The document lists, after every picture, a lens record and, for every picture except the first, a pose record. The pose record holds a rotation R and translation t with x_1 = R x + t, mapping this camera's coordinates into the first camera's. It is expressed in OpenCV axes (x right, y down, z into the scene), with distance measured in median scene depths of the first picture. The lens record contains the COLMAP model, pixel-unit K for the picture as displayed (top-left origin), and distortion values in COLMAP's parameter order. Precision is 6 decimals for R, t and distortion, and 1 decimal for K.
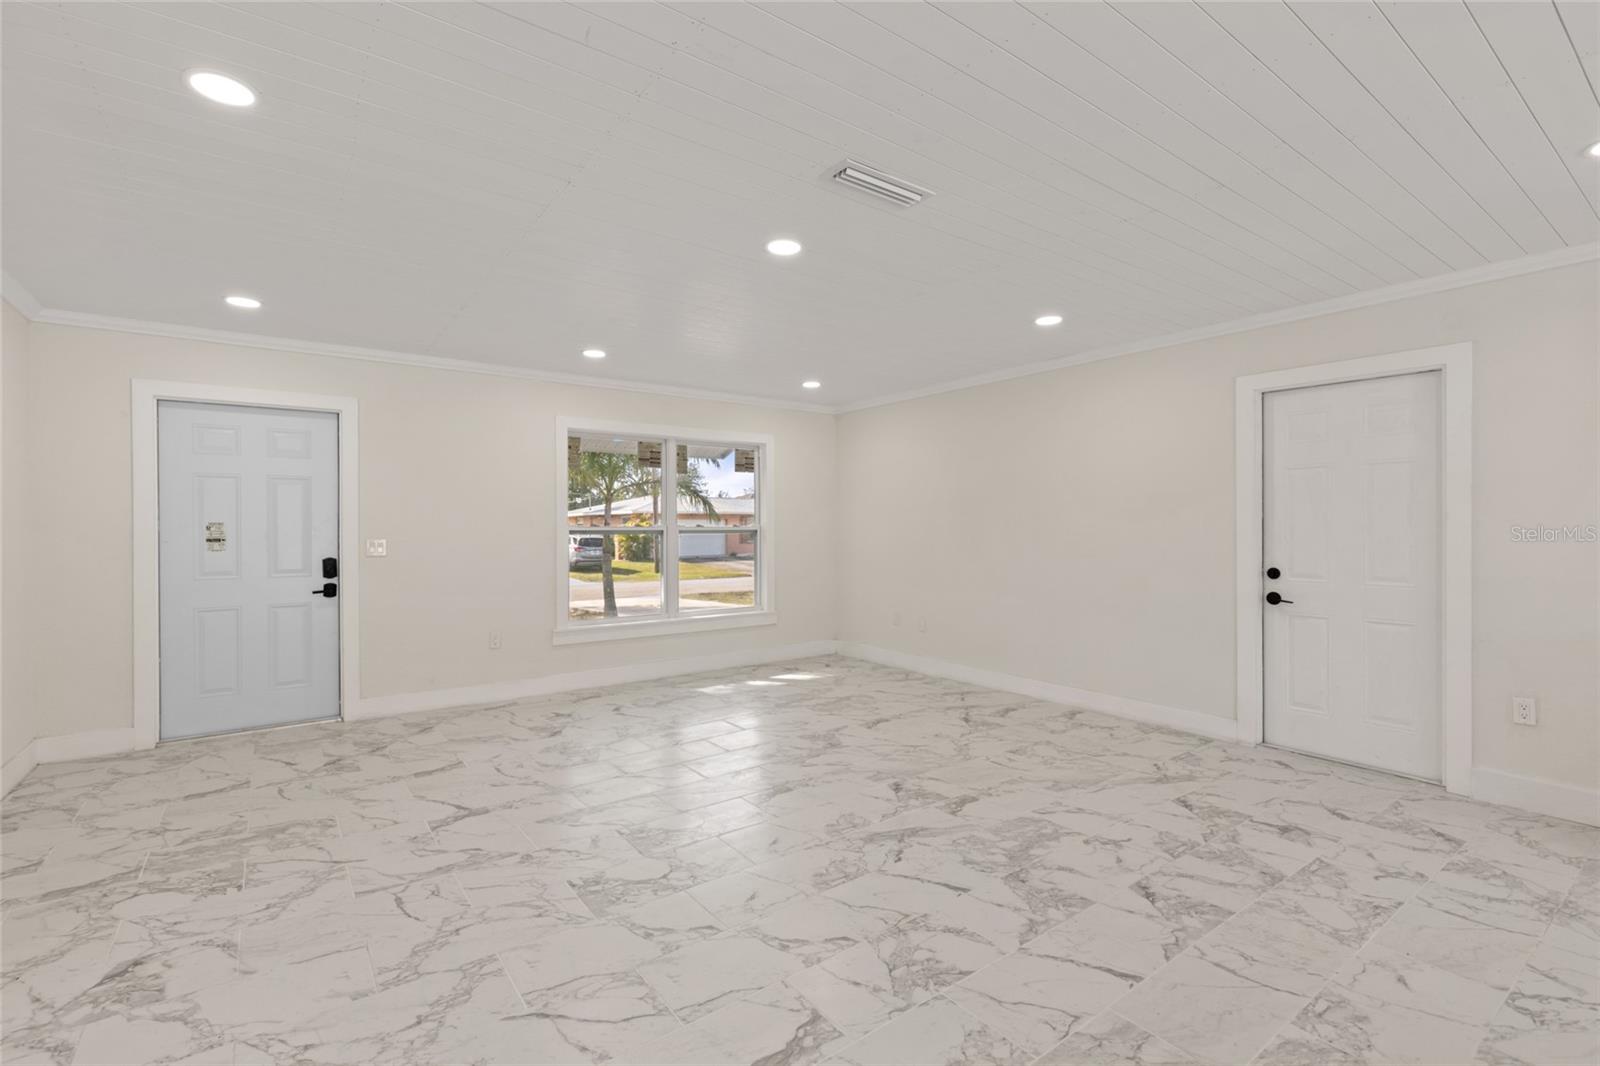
lens RADIAL K [[719.4, 0, 795.8], [0, 719.4, 522.3], [0, 0, 1]] dist [0.005167, -0.001491]
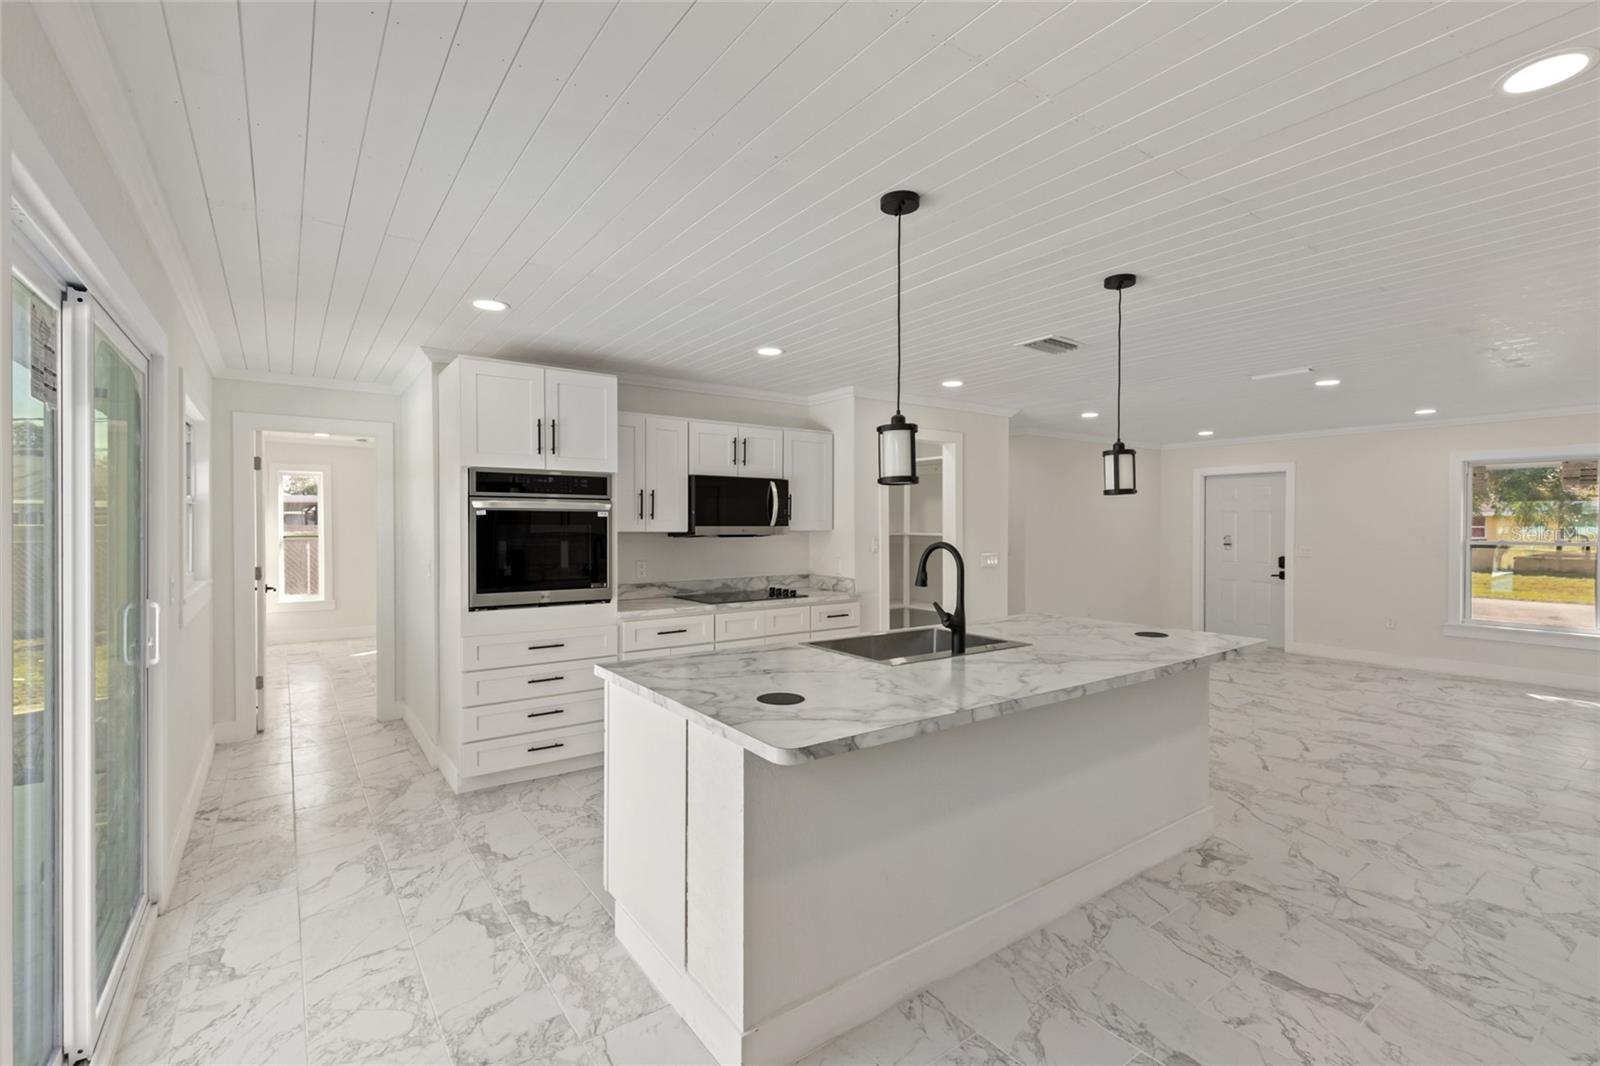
lens RADIAL K [[719.4, 0, 801.0], [0, 719.4, 527.1], [0, 0, 1]] dist [0.005167, -0.001491]
pose [[-0.003502, 0.007153, -0.999968, 1.250509], [0.007036, 0.999950, 0.007128, -0.047356], [0.999969, -0.007010, -0.003552, -0.164819]]
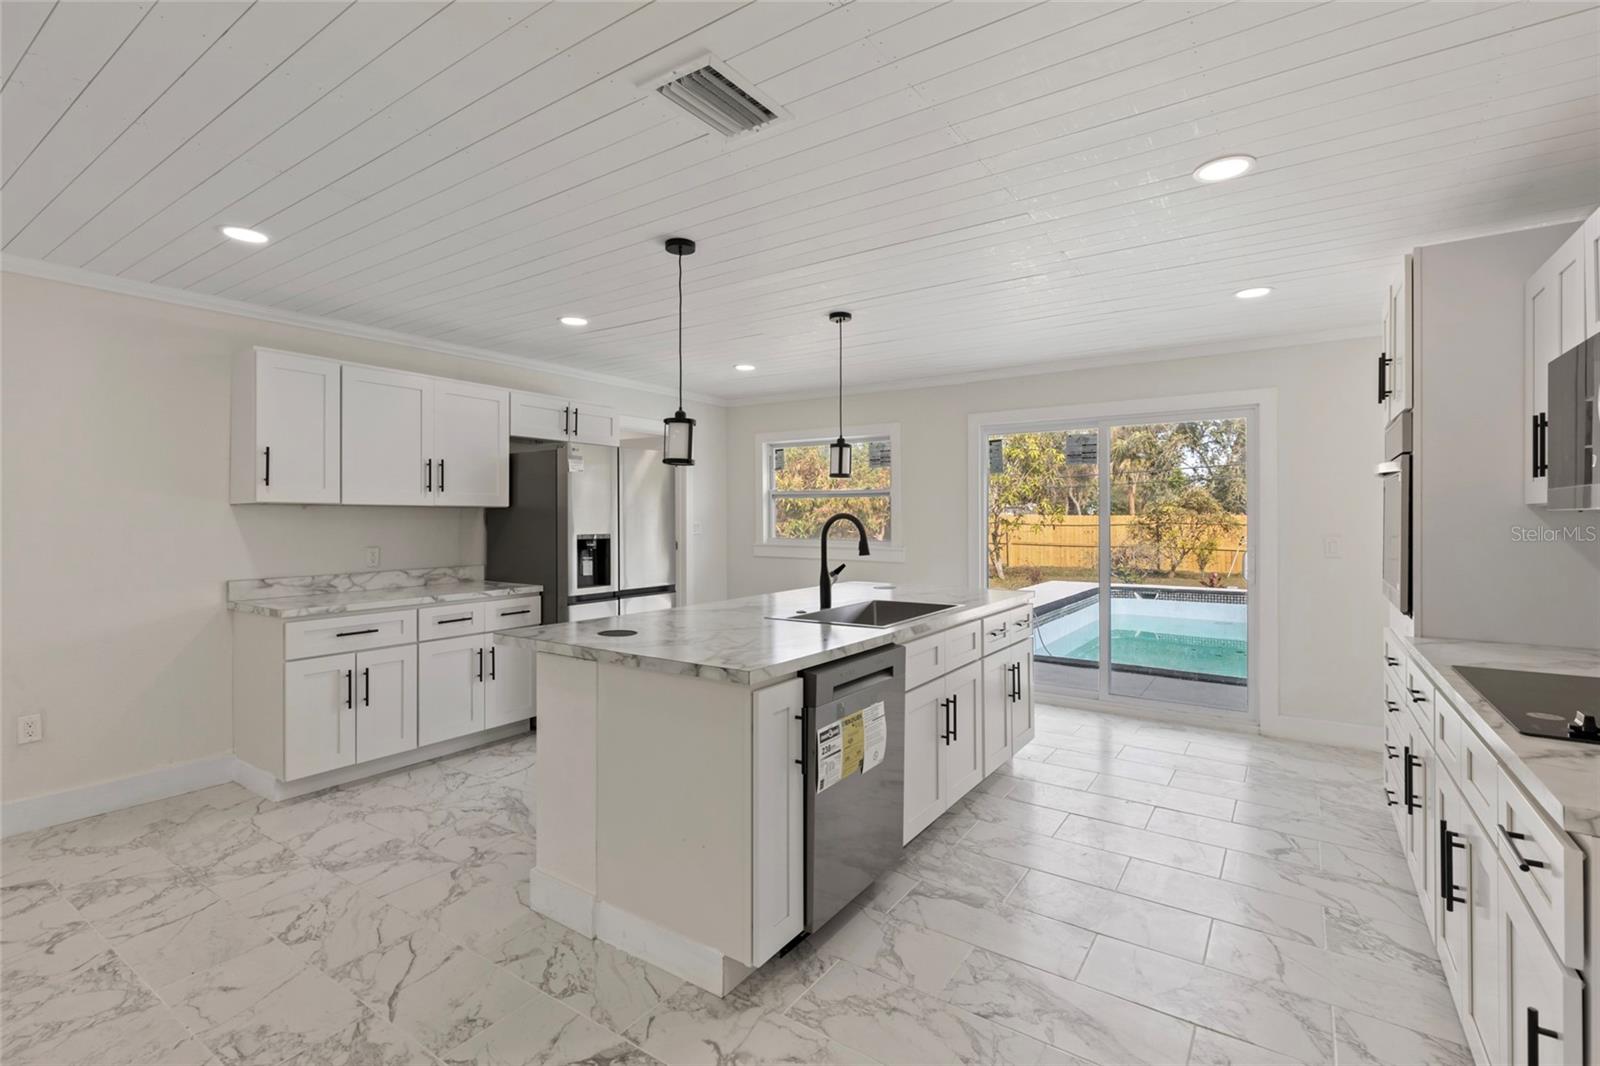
lens RADIAL K [[719.4, 0, 800.9], [0, 719.4, 520.9], [0, 0, 1]] dist [0.005167, -0.001491]
pose [[-0.330615, -0.001128, 0.943765, -0.193562], [-0.005652, 0.999984, -0.000785, -0.016886], [-0.943749, -0.005594, -0.330616, 0.277516]]
